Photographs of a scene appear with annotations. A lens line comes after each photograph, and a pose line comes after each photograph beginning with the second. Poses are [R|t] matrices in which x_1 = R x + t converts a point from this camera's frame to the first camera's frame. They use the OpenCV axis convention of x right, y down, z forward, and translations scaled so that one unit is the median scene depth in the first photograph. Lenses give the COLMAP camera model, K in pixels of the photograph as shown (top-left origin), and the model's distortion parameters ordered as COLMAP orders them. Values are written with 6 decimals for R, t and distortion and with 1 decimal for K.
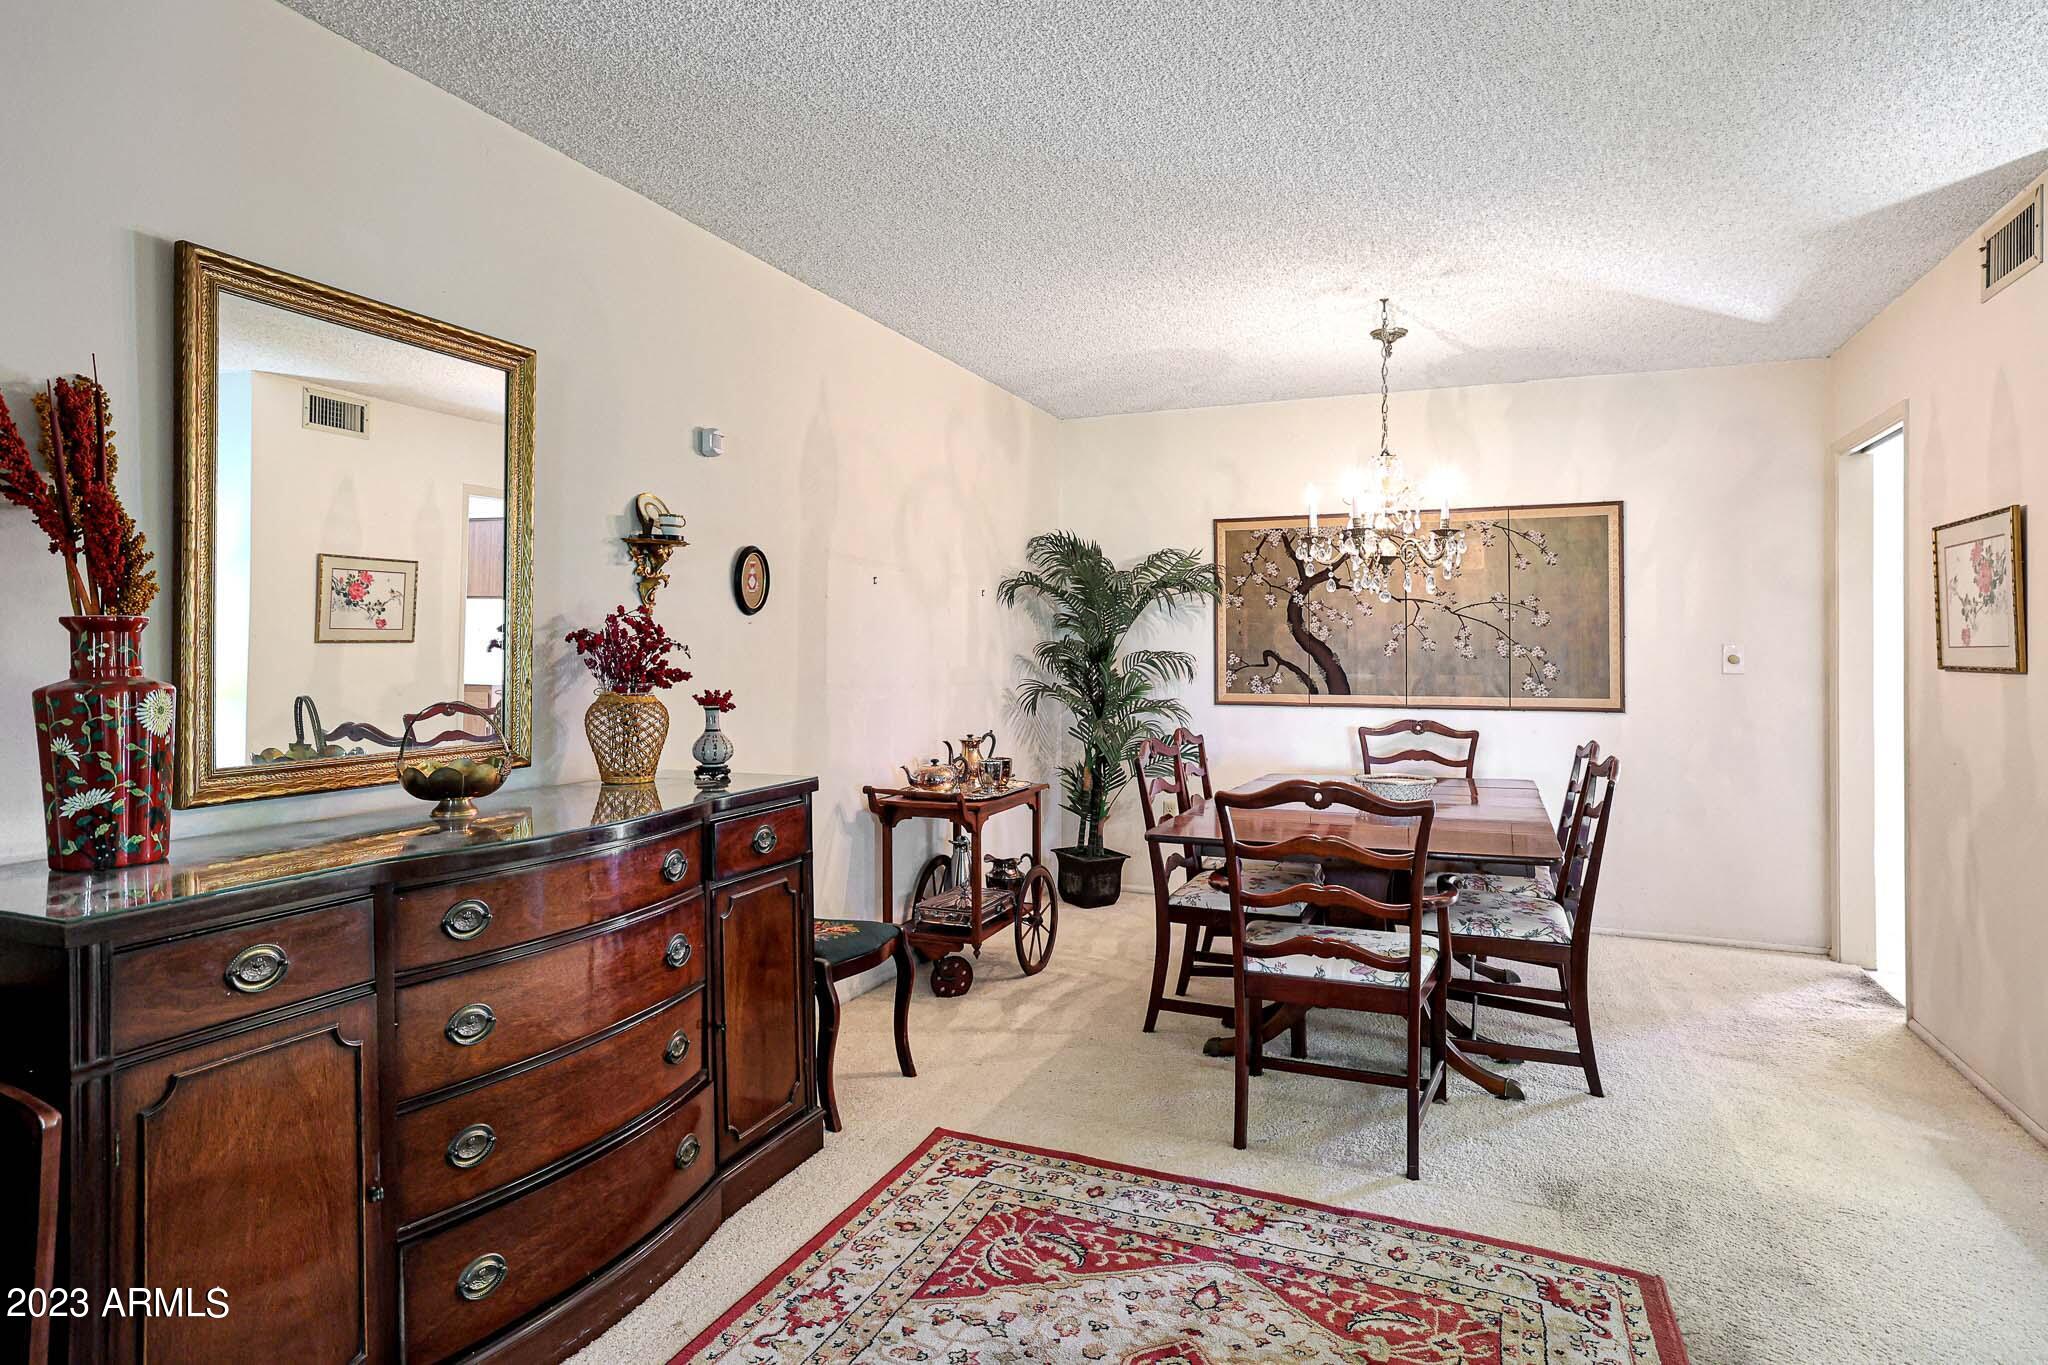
lens RADIAL K [[1103.3, 0, 1002.2], [0, 1103.3, 652.2], [0, 0, 1]] dist [-0.036066, 0.029414]
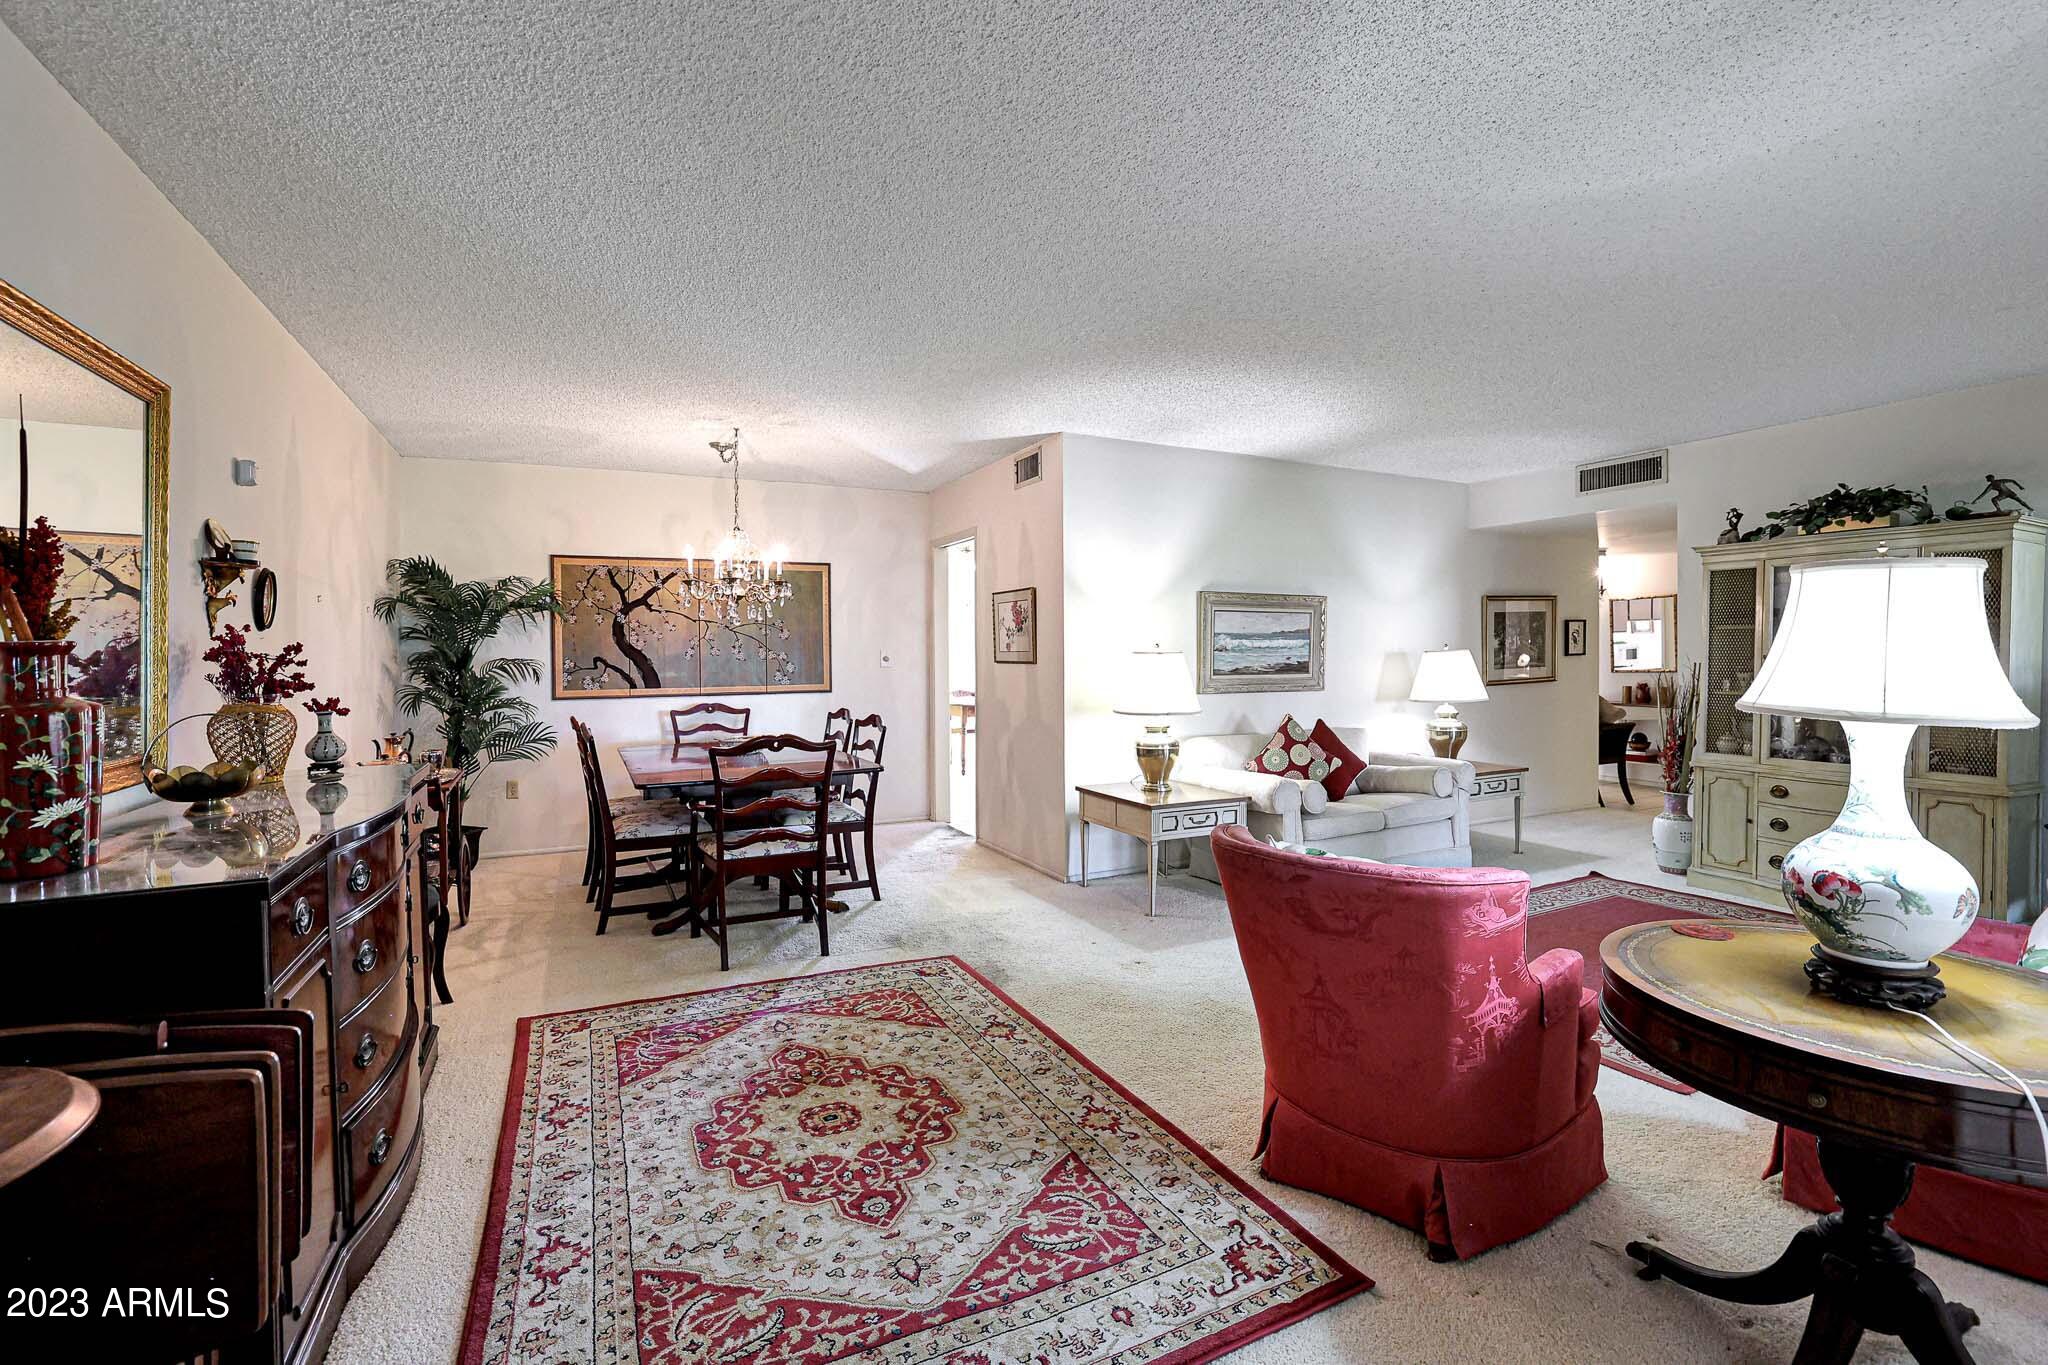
lens RADIAL K [[912.2, 0, 1015.0], [0, 912.2, 671.0], [0, 0, 1]] dist [-0.031595, 0.013758]
pose [[0.650987, -0.024269, 0.758701, -0.487343], [0.010819, 0.999684, 0.022694, -0.007461], [-0.759012, -0.006565, 0.651044, -0.169769]]
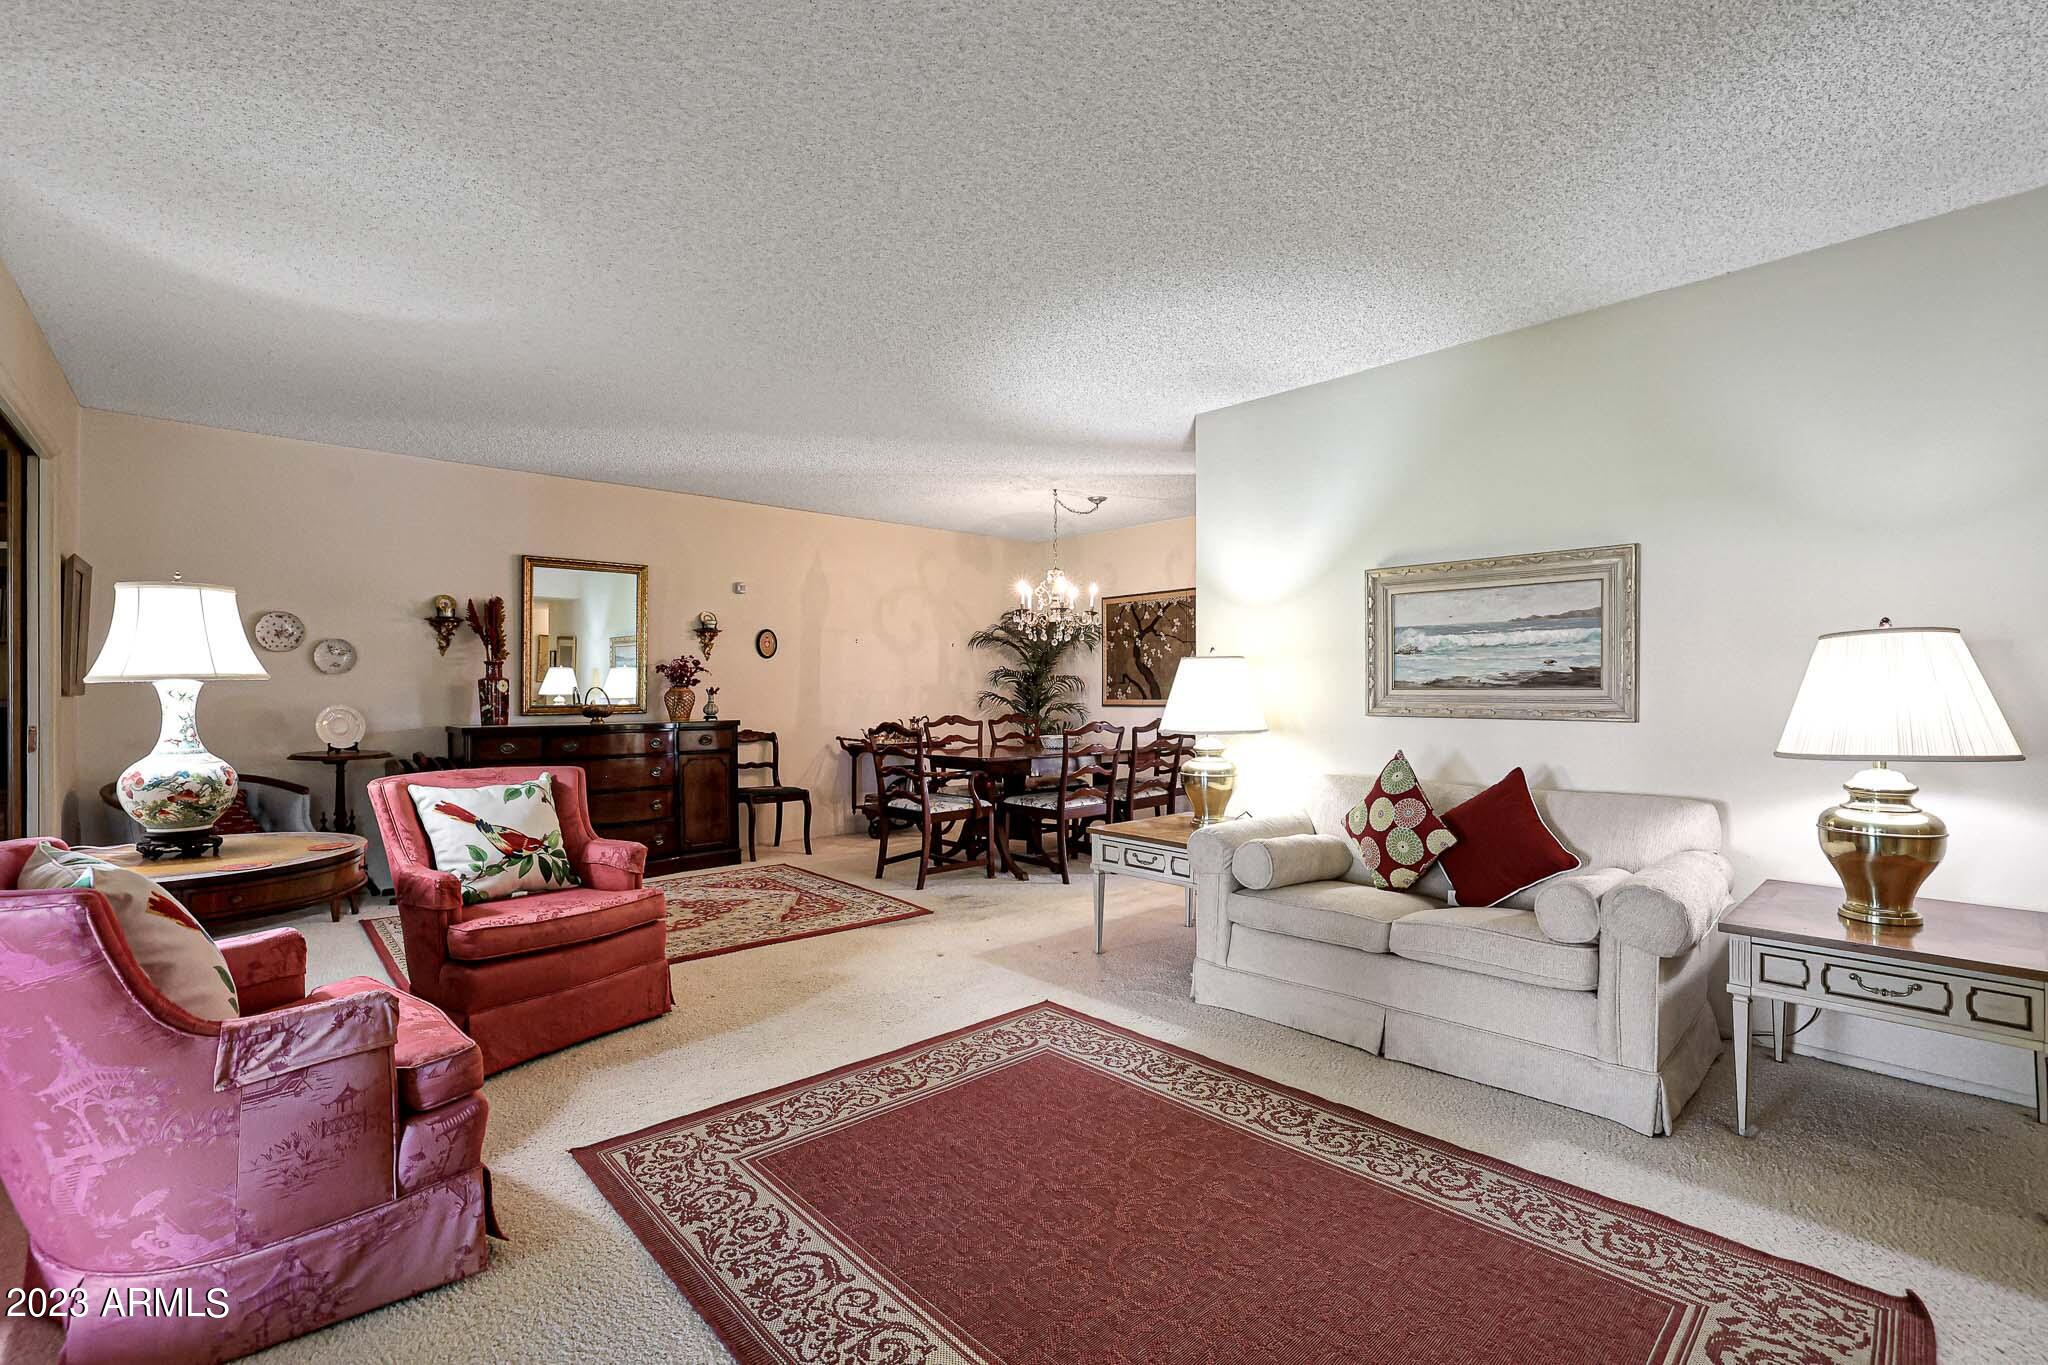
lens RADIAL K [[912.2, 0, 1015.0], [0, 912.2, 671.0], [0, 0, 1]] dist [-0.031595, 0.013758]
pose [[0.903265, -0.014157, -0.428849, 1.301890], [0.004183, 0.999699, -0.024190, 0.052000], [0.429062, 0.020056, 0.903052, -0.643475]]
